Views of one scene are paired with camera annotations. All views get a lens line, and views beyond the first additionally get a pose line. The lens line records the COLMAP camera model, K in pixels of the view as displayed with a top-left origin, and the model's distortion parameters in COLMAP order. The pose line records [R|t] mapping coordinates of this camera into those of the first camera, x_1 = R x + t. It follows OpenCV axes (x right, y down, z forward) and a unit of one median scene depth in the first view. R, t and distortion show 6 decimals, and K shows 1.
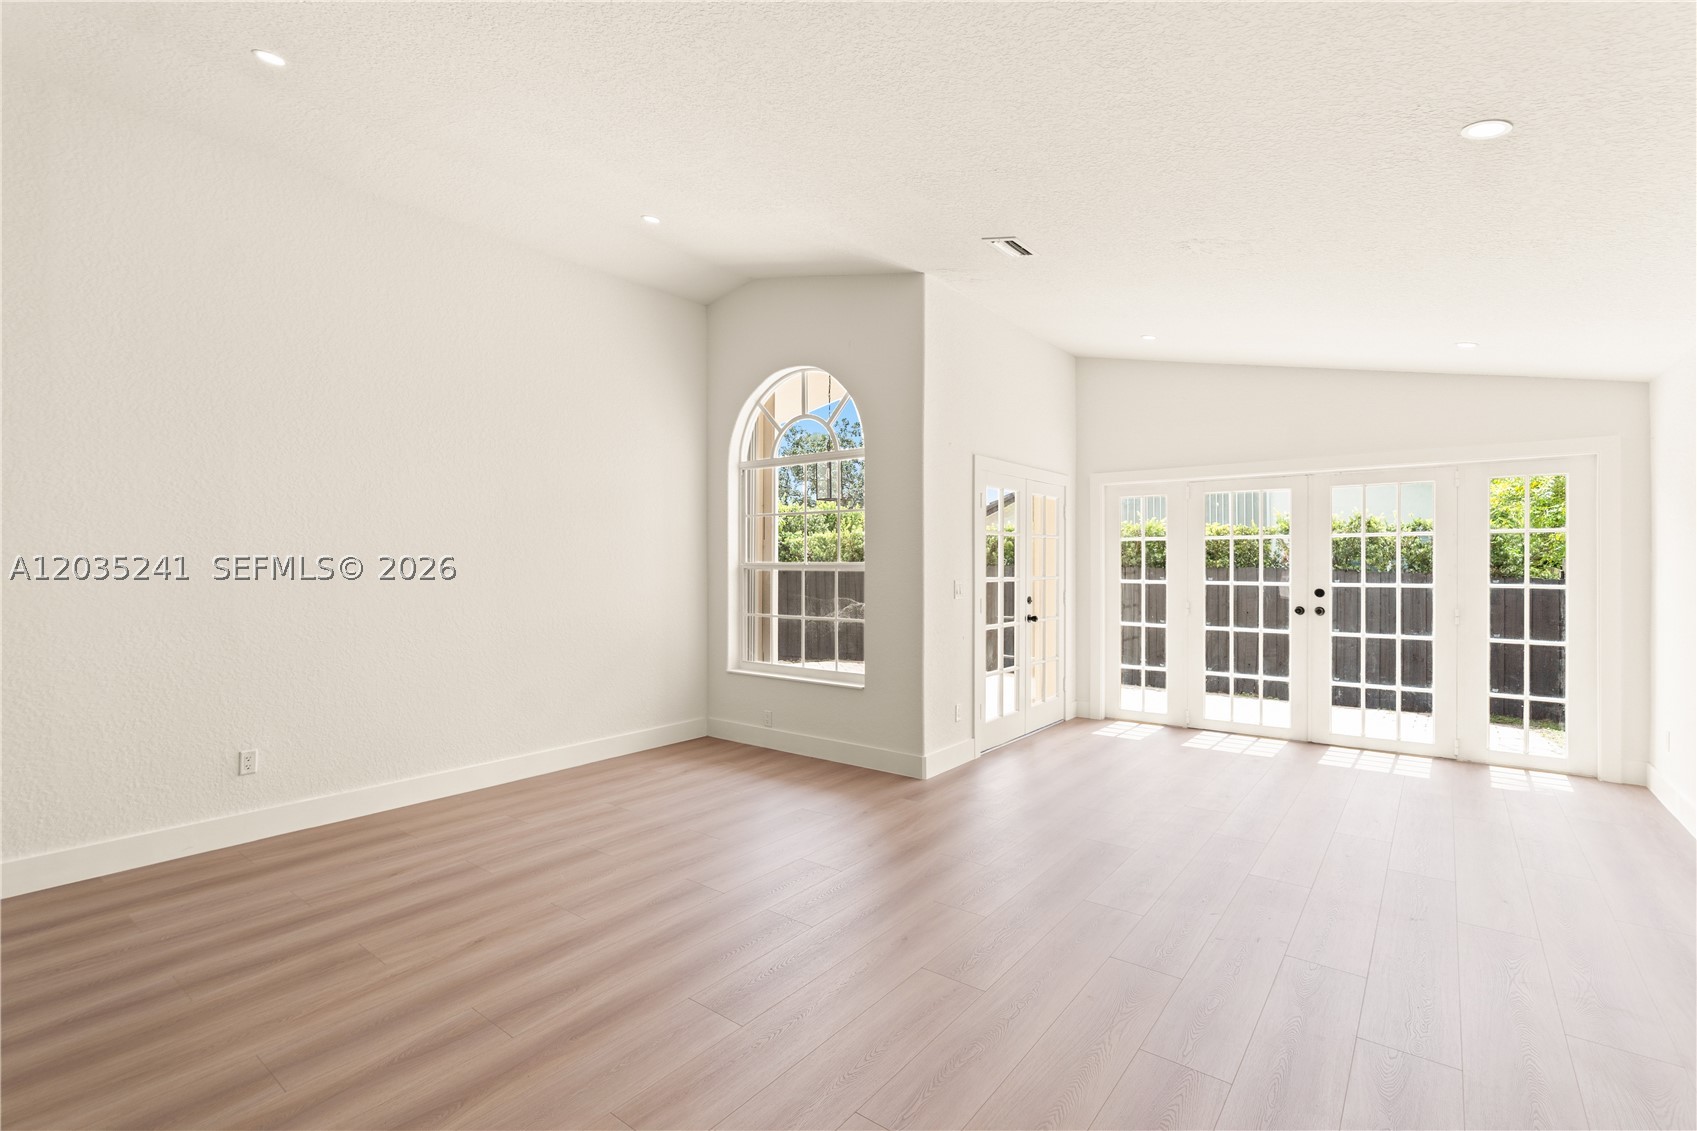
lens RADIAL K [[763.1, 0, 852.4], [0, 763.1, 562.5], [0, 0, 1]] dist [-0.004587, -0.000305]
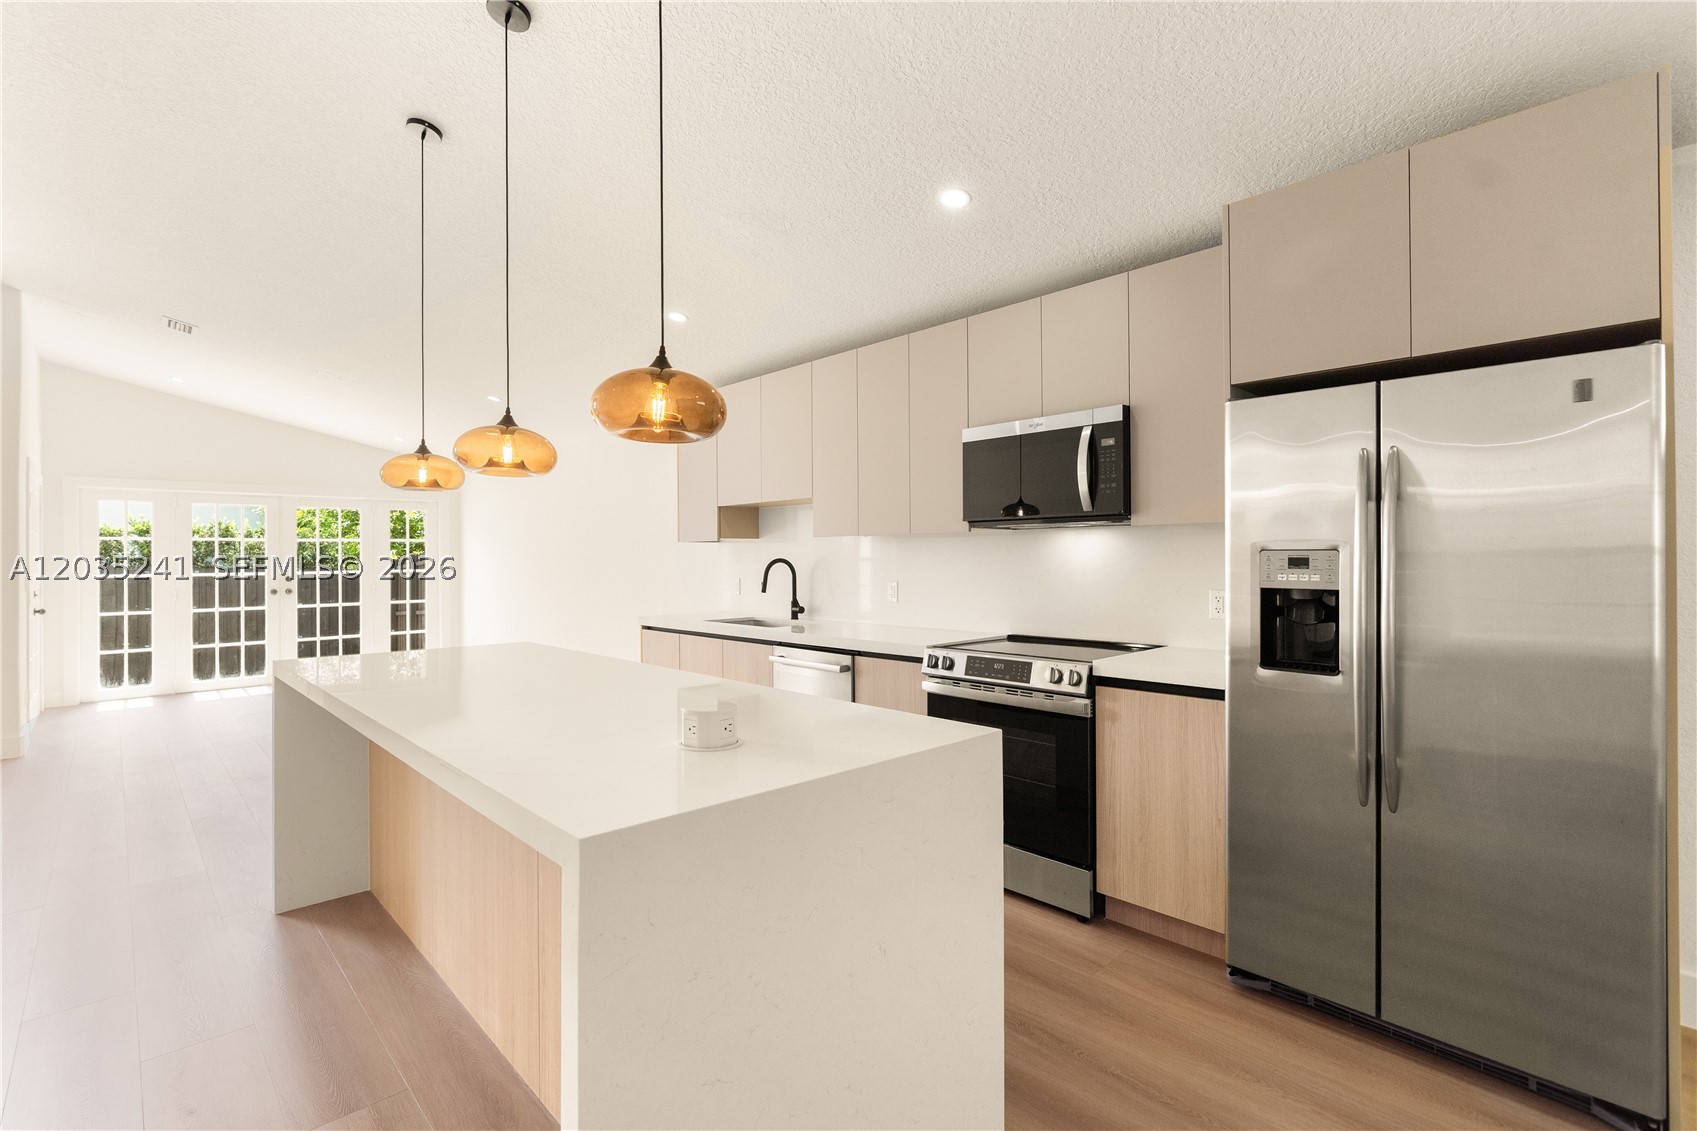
lens RADIAL K [[774.9, 0, 849.8], [0, 774.9, 563.1], [0, 0, 1]] dist [-0.002101, 0.000044]
pose [[0.144777, -0.007014, 0.989439, -0.696014], [0.007256, 0.999956, 0.006027, 0.008357], [-0.989438, 0.006307, 0.144821, -0.275288]]
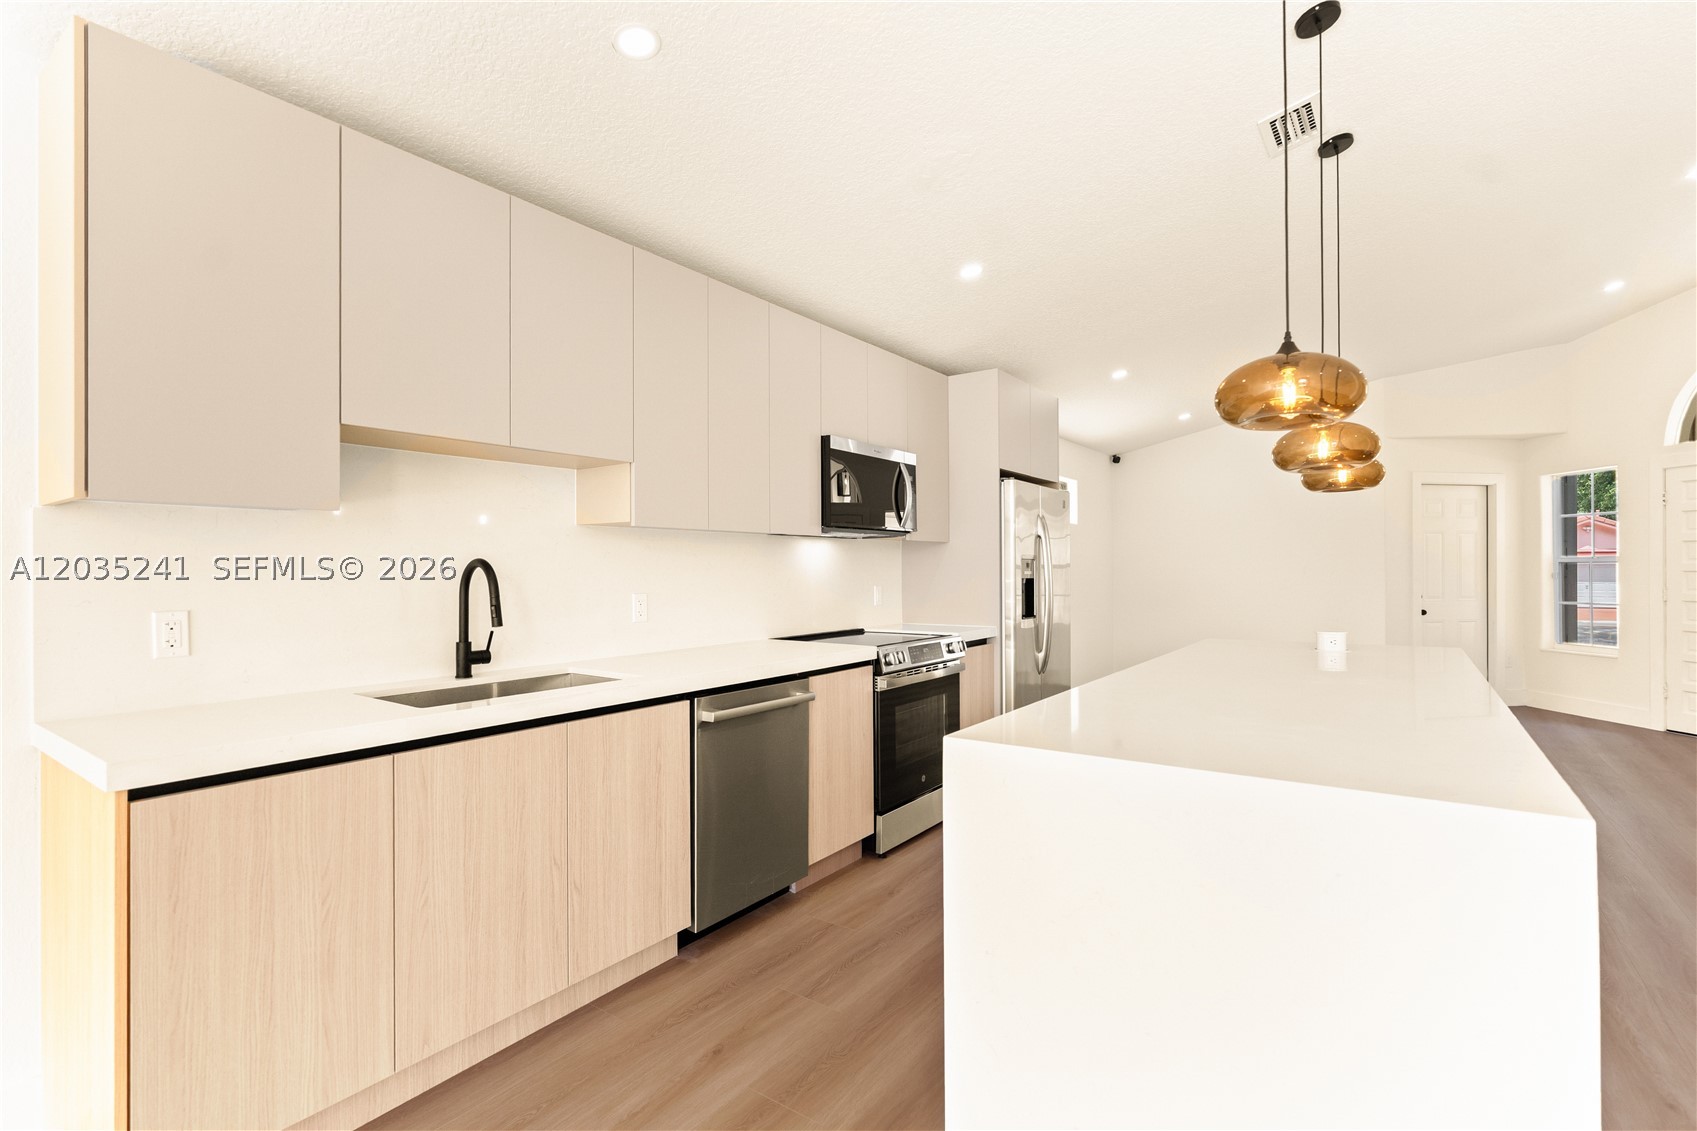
lens RADIAL K [[780.4, 0, 845.4], [0, 780.4, 567.6], [0, 0, 1]] dist [-0.001870, 0.000027]
pose [[-0.999124, 0.005155, -0.041537, -0.060763], [0.005284, 0.999982, -0.002993, 0.015690], [0.041521, -0.003209, -0.999132, 0.352359]]
